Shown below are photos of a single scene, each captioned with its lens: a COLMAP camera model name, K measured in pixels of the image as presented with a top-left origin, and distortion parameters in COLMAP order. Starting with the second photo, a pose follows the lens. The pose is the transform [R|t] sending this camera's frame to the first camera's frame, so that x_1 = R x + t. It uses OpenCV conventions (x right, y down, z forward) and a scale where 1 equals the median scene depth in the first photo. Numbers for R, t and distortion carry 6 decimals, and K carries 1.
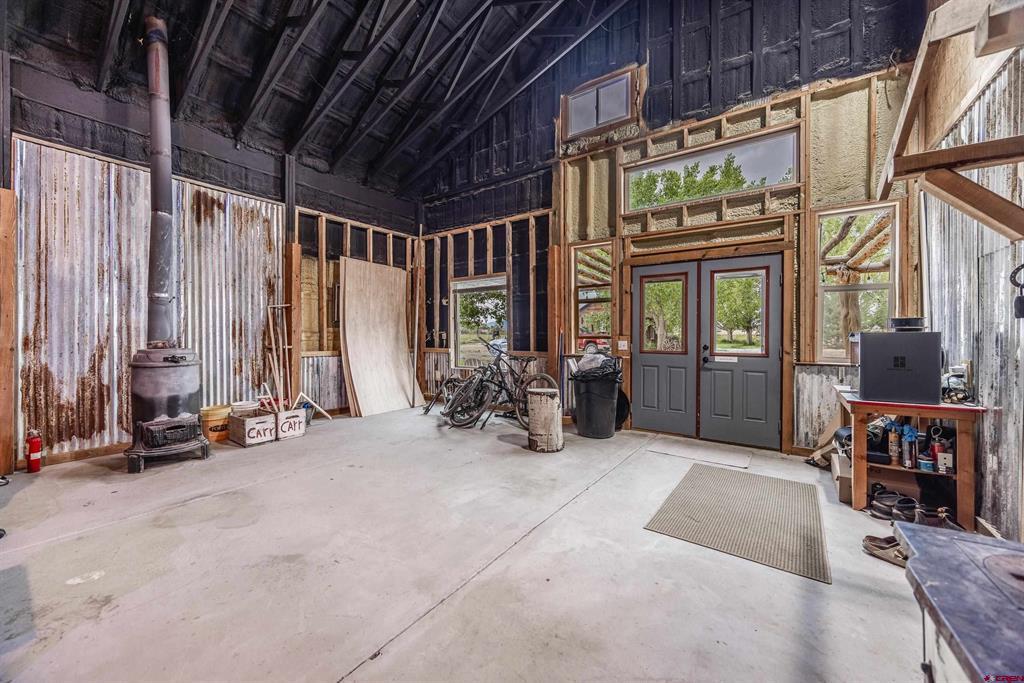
lens RADIAL K [[390.4, 0, 501.7], [0, 390.4, 338.5], [0, 0, 1]] dist [-0.002764, -0.000292]
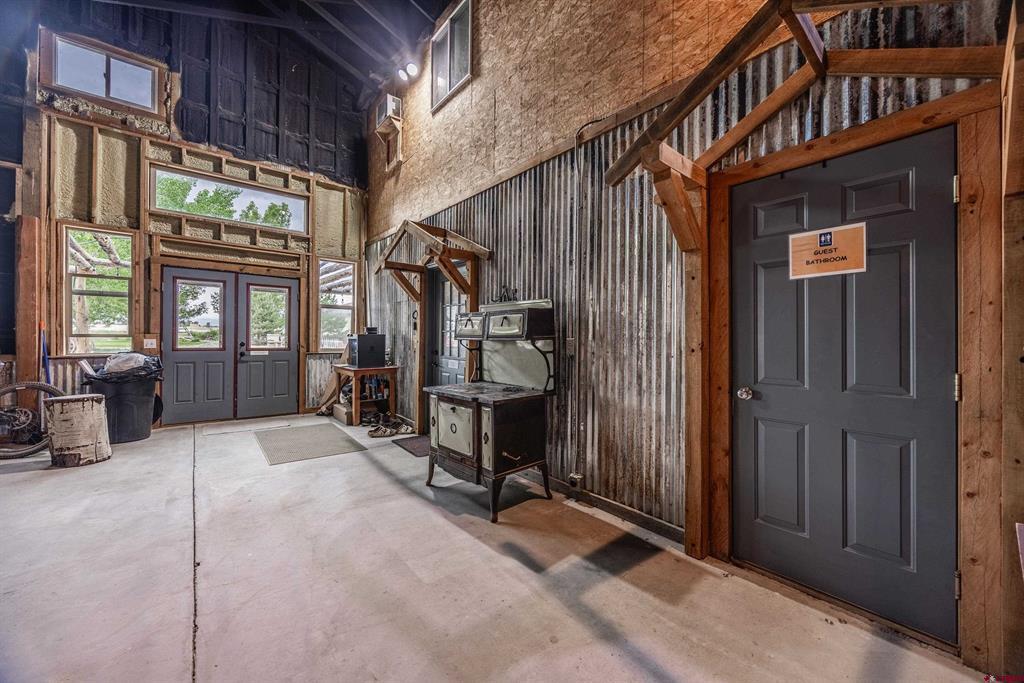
lens RADIAL K [[390.4, 0, 511.8], [0, 390.4, 337.4], [0, 0, 1]] dist [-0.002764, -0.000292]
pose [[0.259460, -0.000553, 0.965754, -0.467977], [-0.001565, 0.999998, 0.000993, -0.001597], [-0.965753, -0.001769, 0.259458, -0.152936]]
